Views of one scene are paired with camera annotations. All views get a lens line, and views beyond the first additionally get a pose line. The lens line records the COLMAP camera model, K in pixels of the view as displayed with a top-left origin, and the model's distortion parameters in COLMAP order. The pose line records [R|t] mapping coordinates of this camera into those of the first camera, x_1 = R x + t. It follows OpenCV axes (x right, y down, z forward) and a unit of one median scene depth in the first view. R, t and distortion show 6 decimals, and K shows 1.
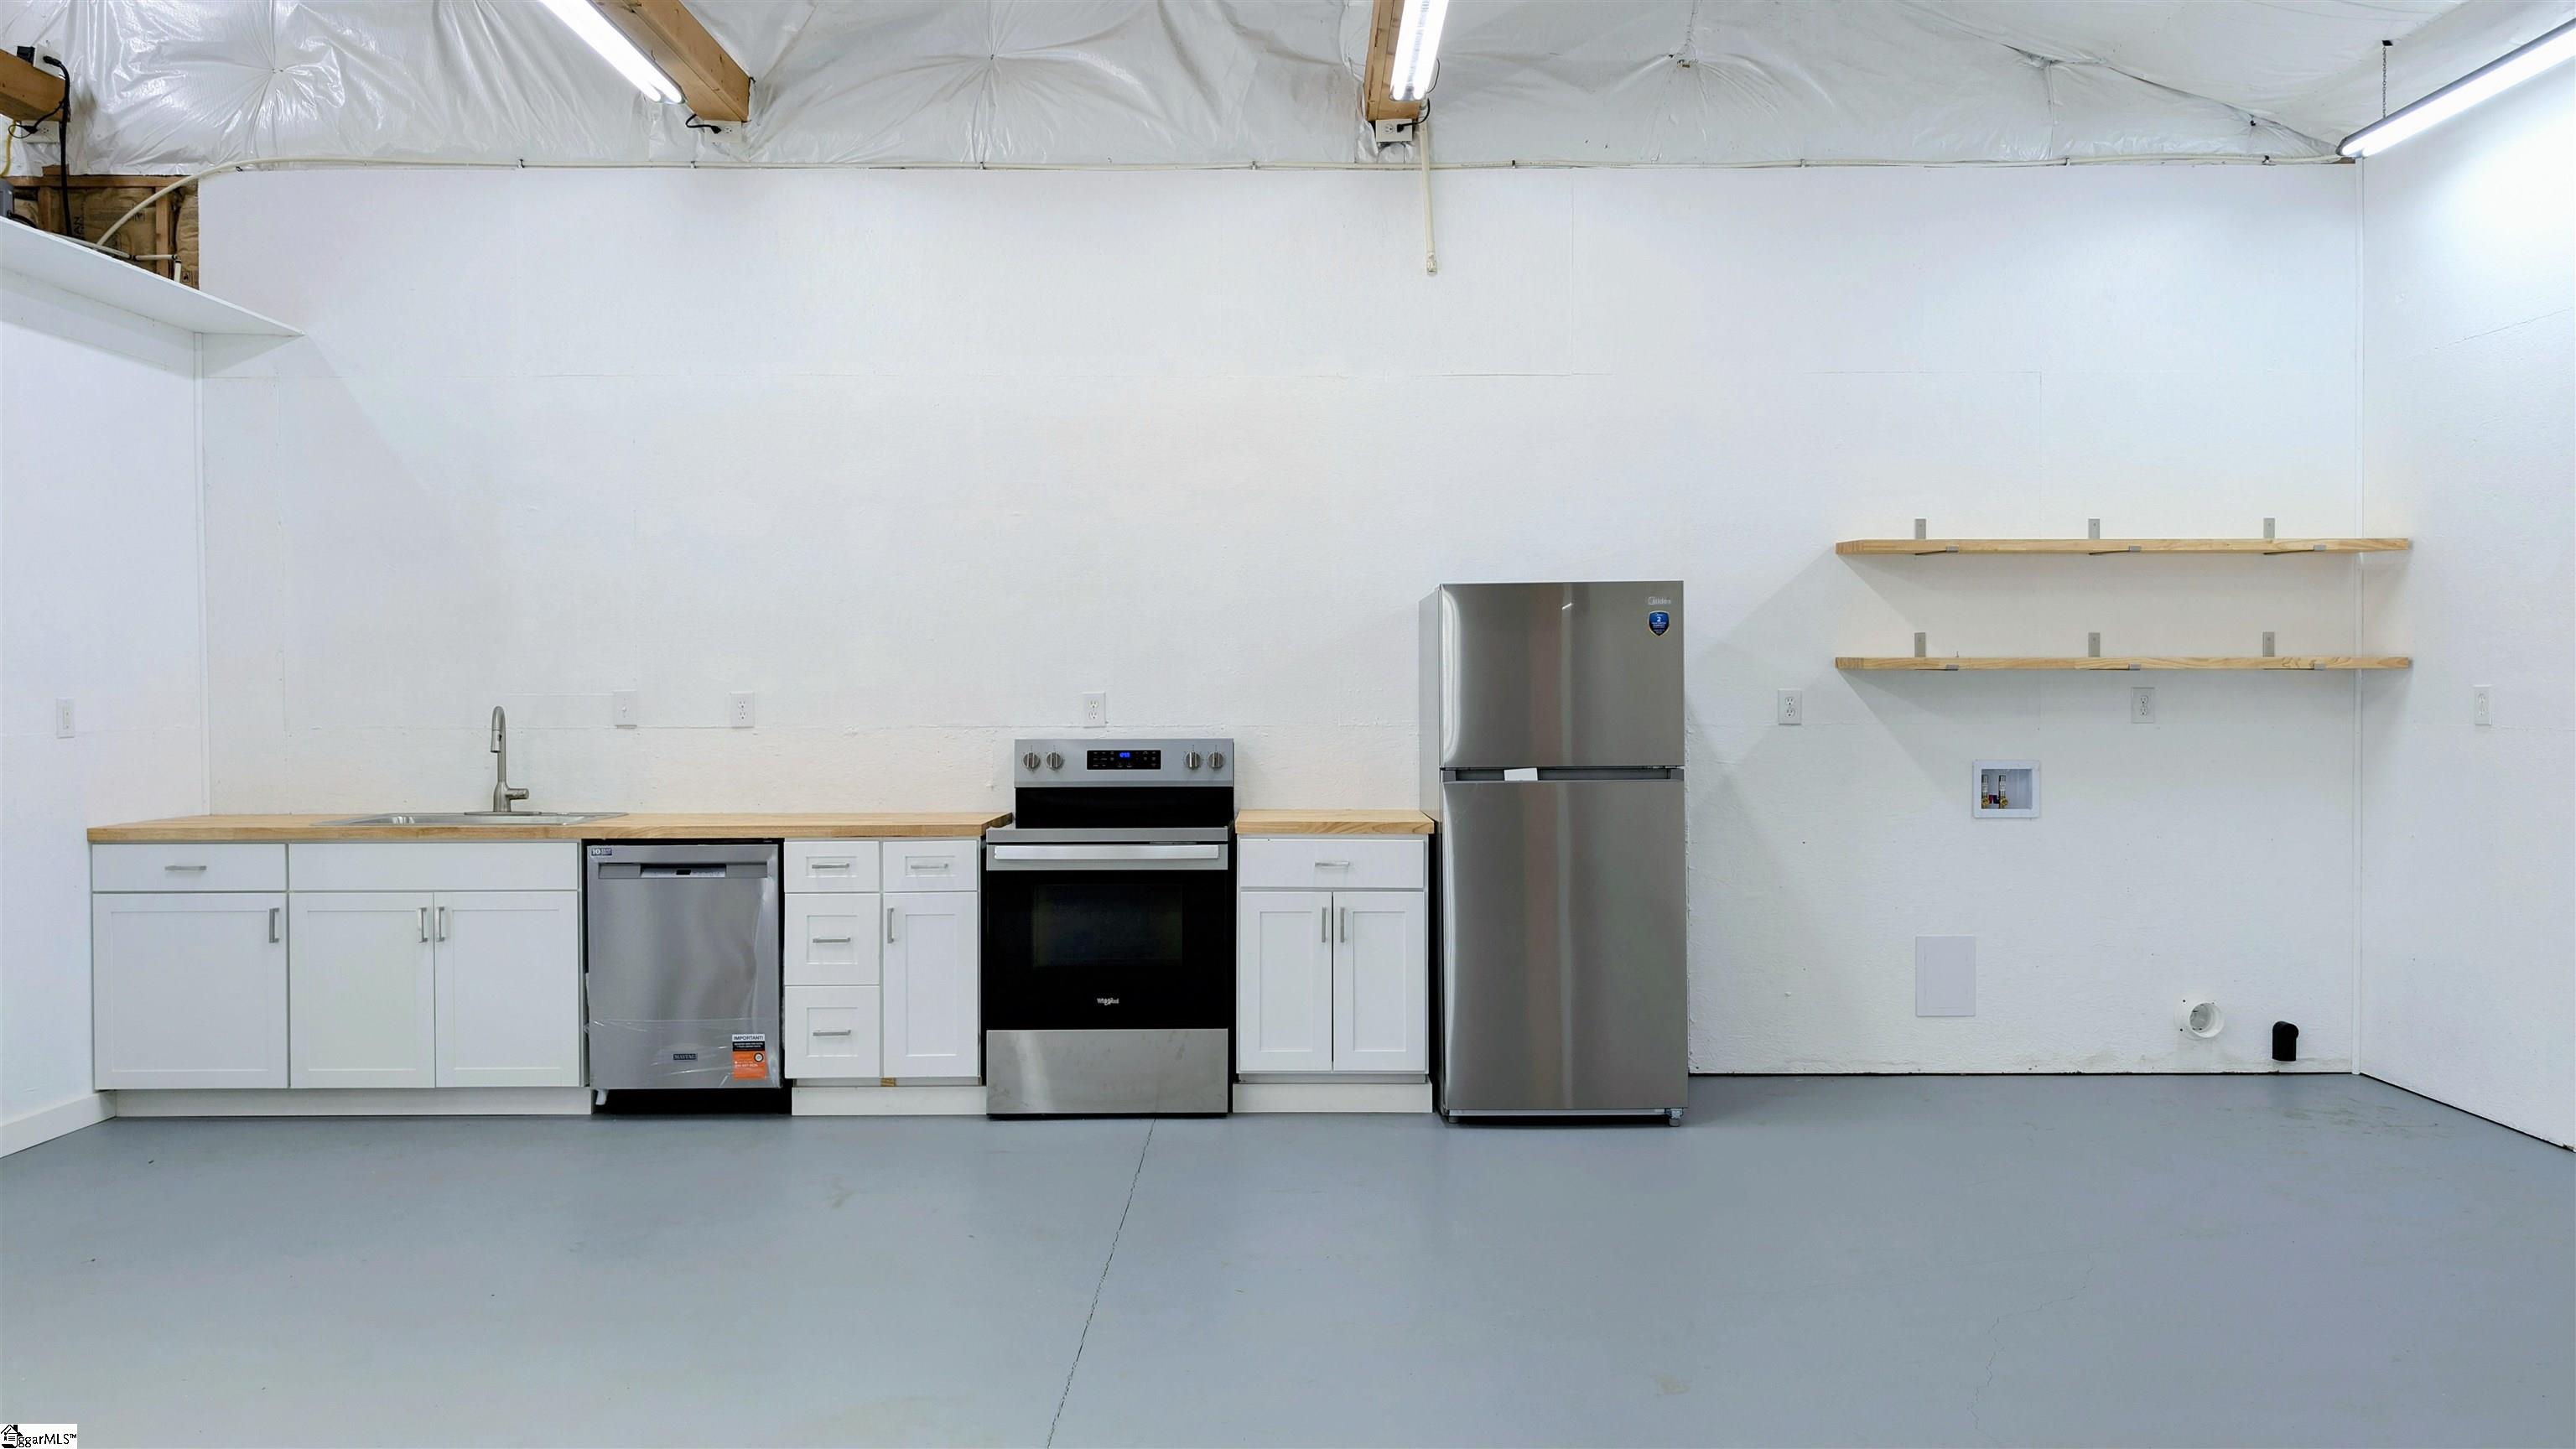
lens RADIAL K [[1781.7, 0, 1289.6], [0, 1781.7, 725.7], [0, 0, 1]] dist [-0.000443, -0.000726]
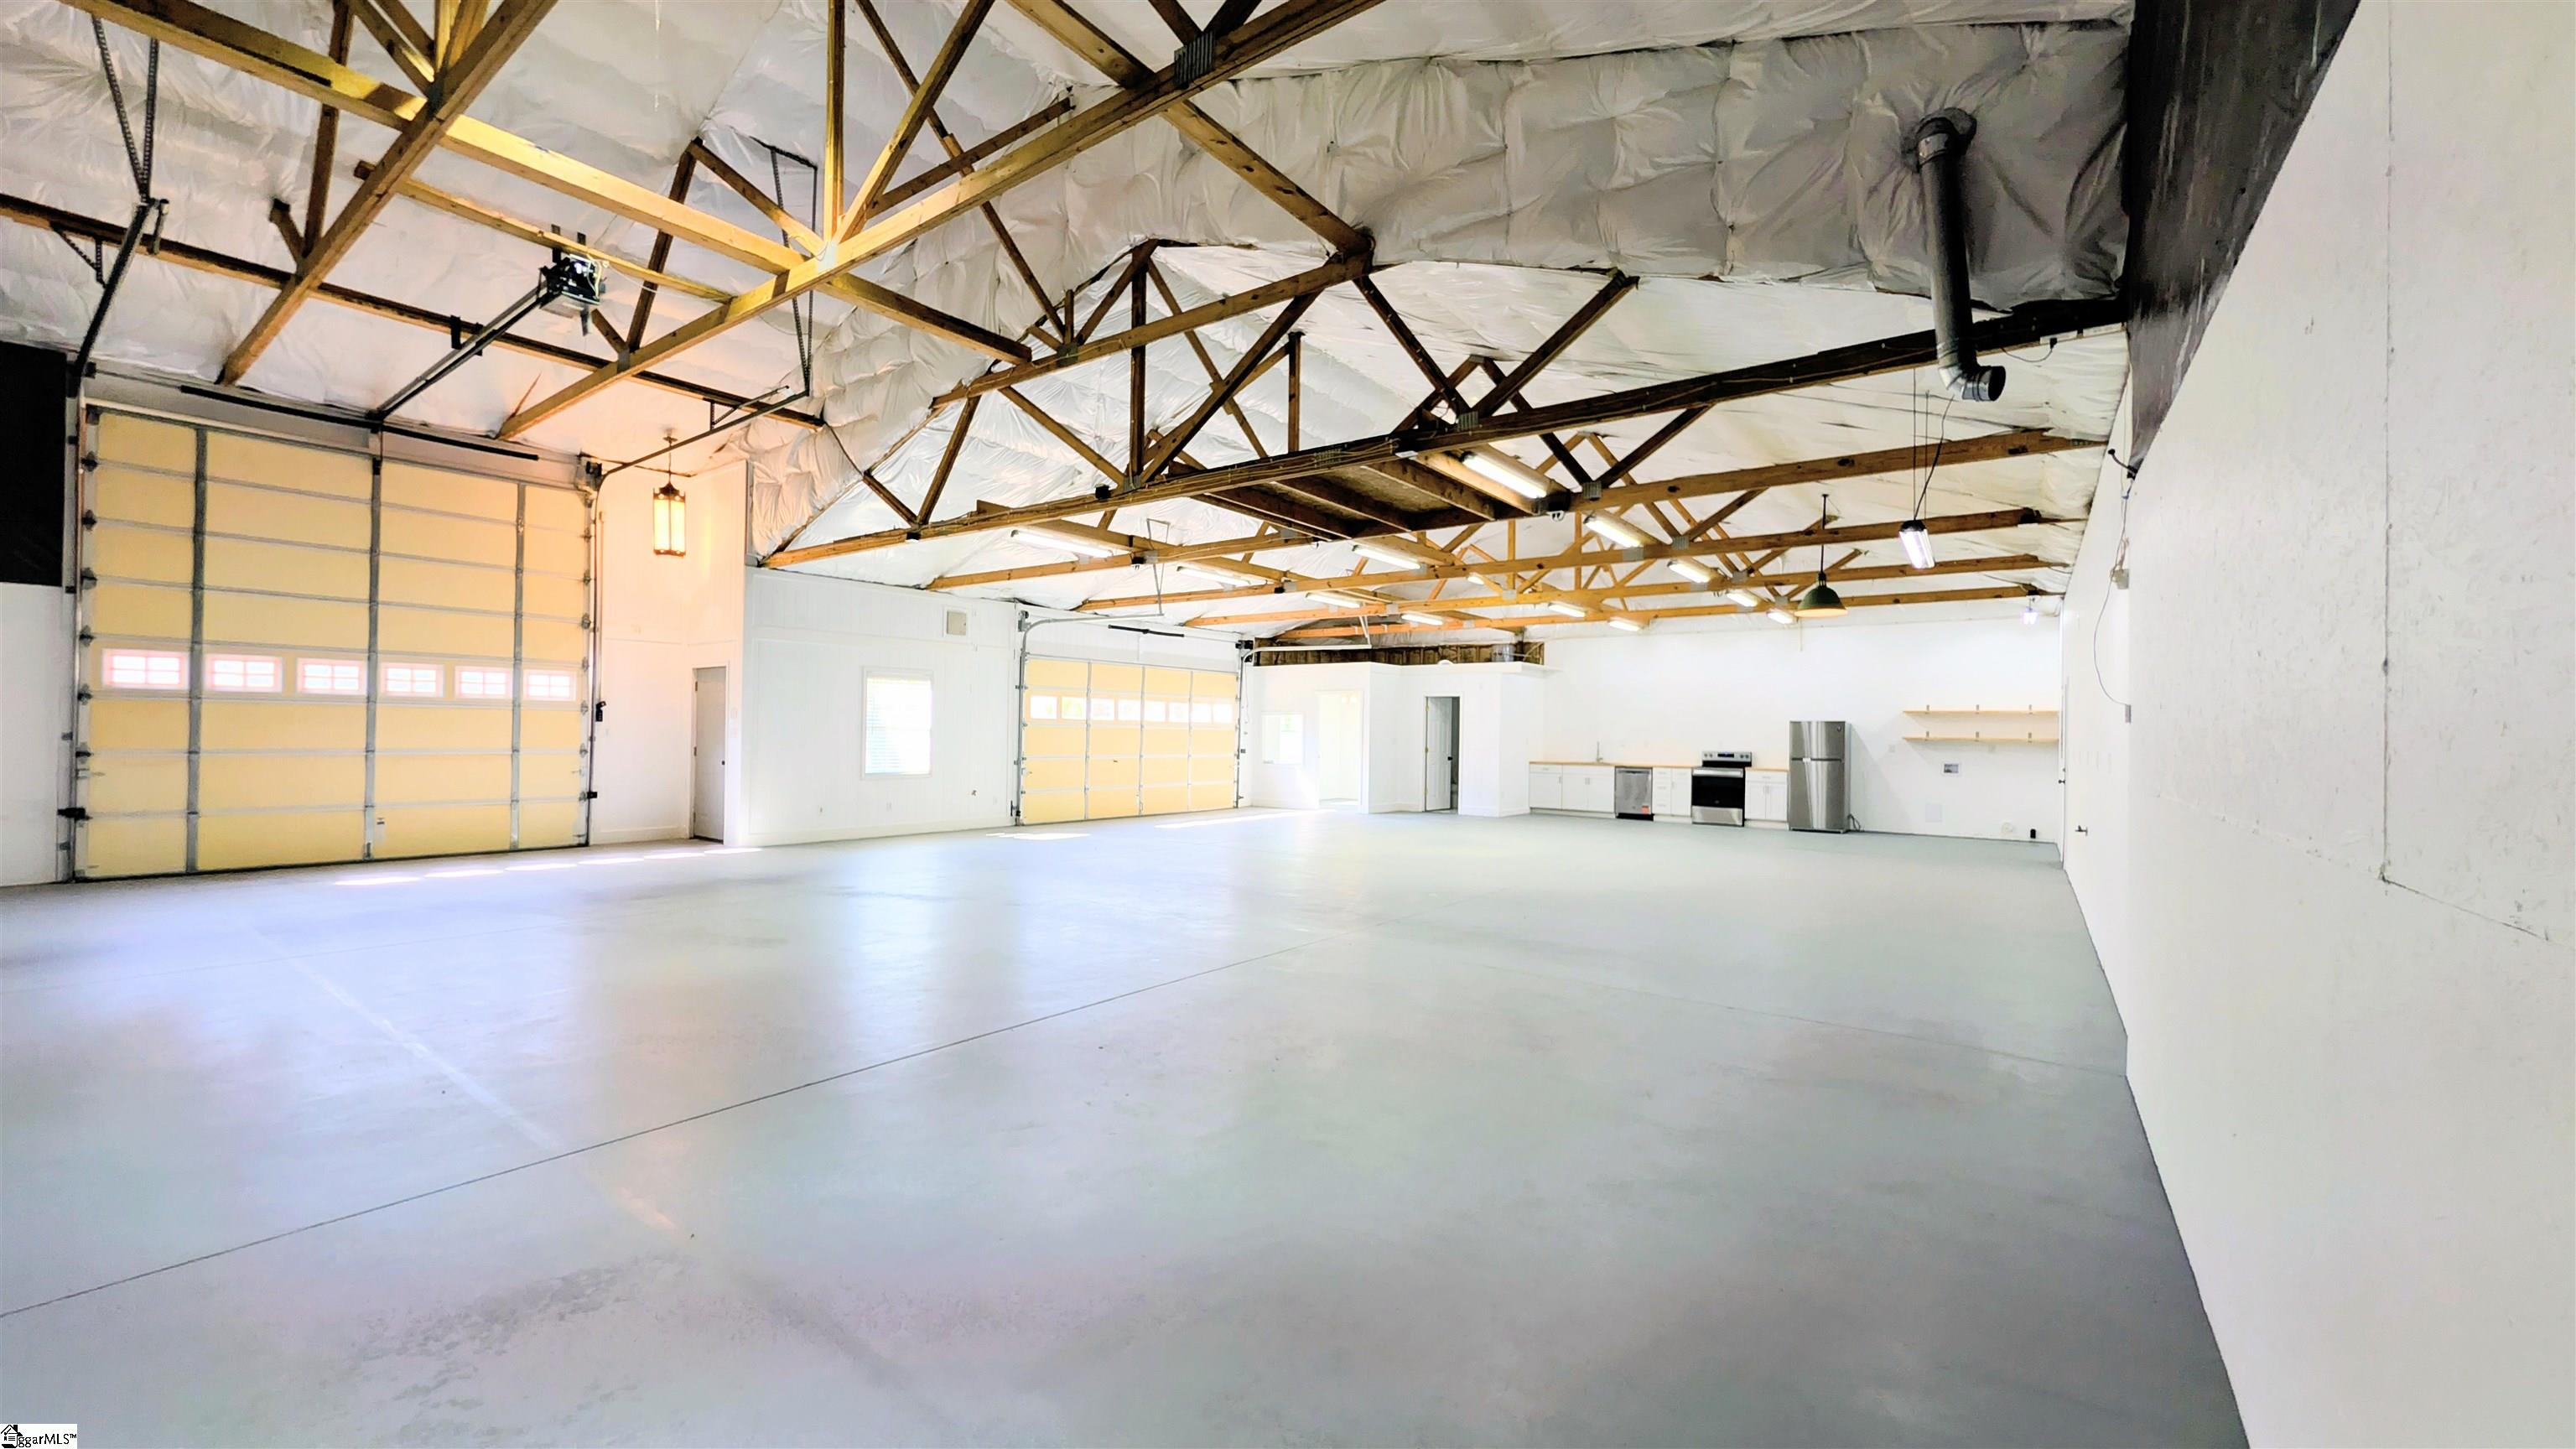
lens RADIAL K [[987.6, 0, 1282.0], [0, 987.6, 731.9], [0, 0, 1]] dist [0.014050, 0.000062]
pose [[0.806780, 0.016324, -0.590627, 0.529107], [-0.031385, 0.999391, -0.015248, 0.035075], [0.590018, 0.030839, 0.806801, -1.911807]]
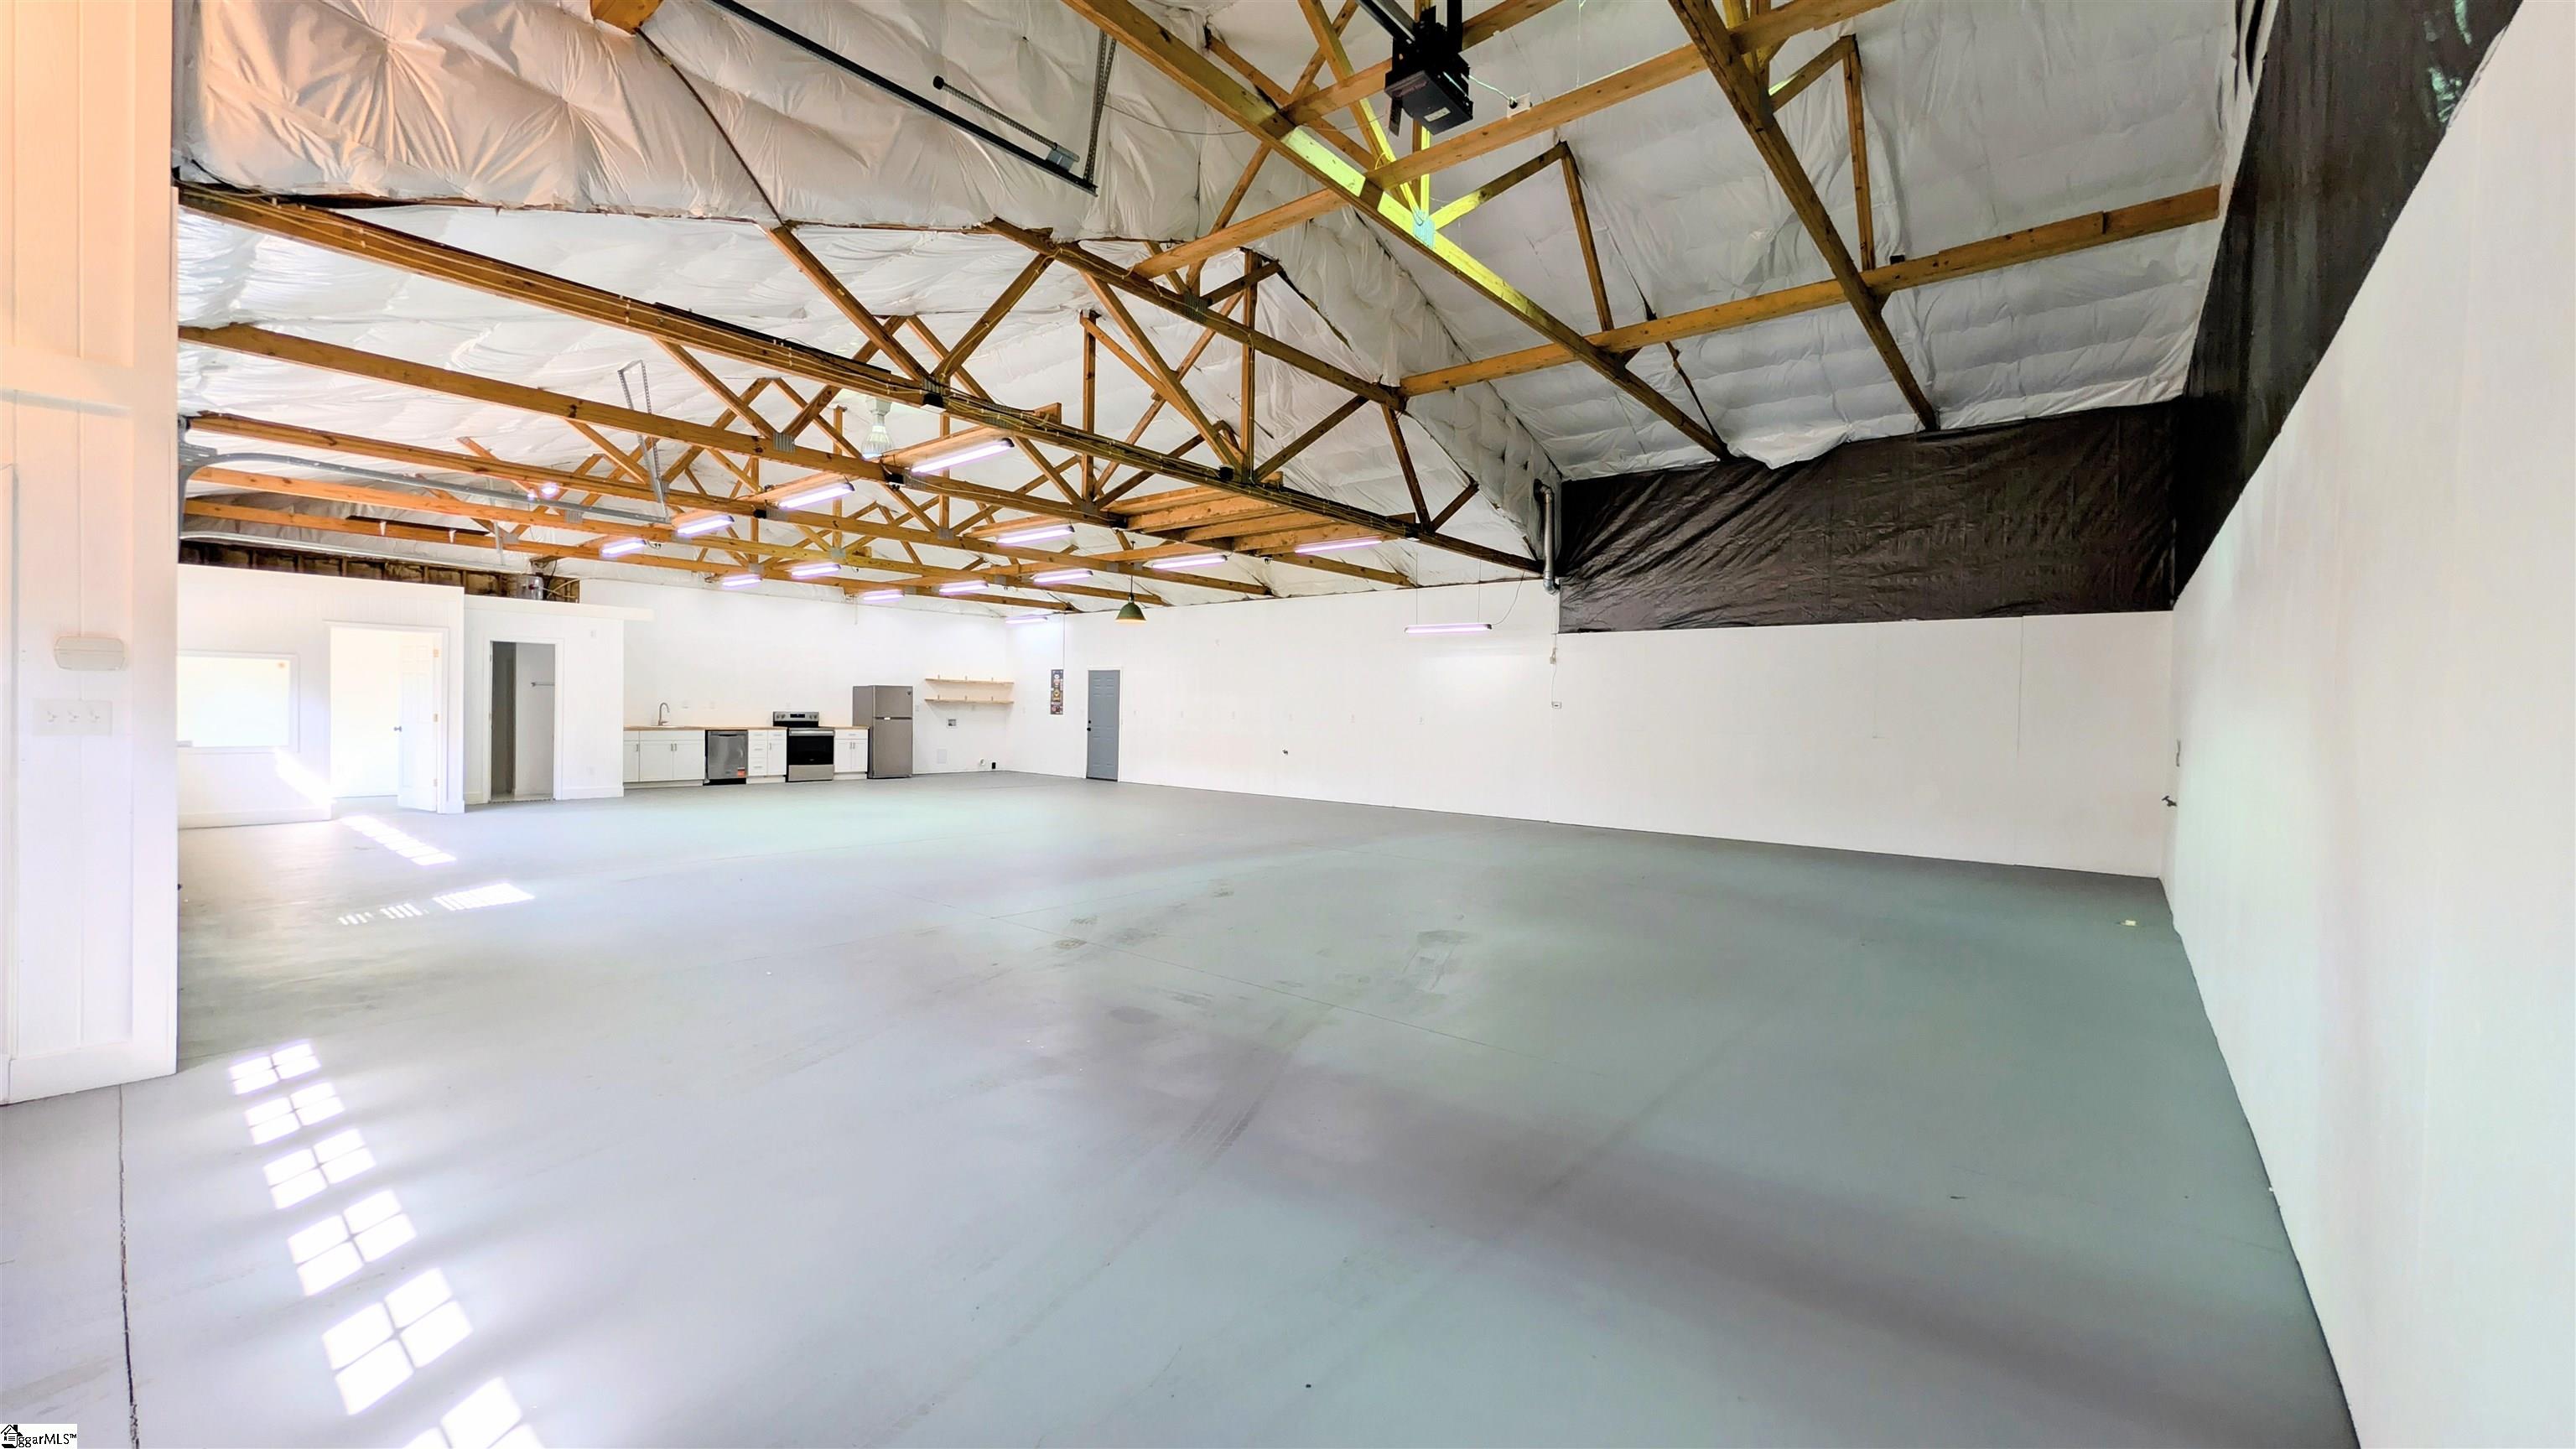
lens RADIAL K [[987.6, 0, 1281.7], [0, 987.6, 724.3], [0, 0, 1]] dist [0.014050, 0.000062]
pose [[0.635906, 0.004105, 0.771755, -1.421886], [-0.004897, 0.999987, -0.001284, 0.040777], [-0.771751, -0.002963, 0.635918, -1.897987]]
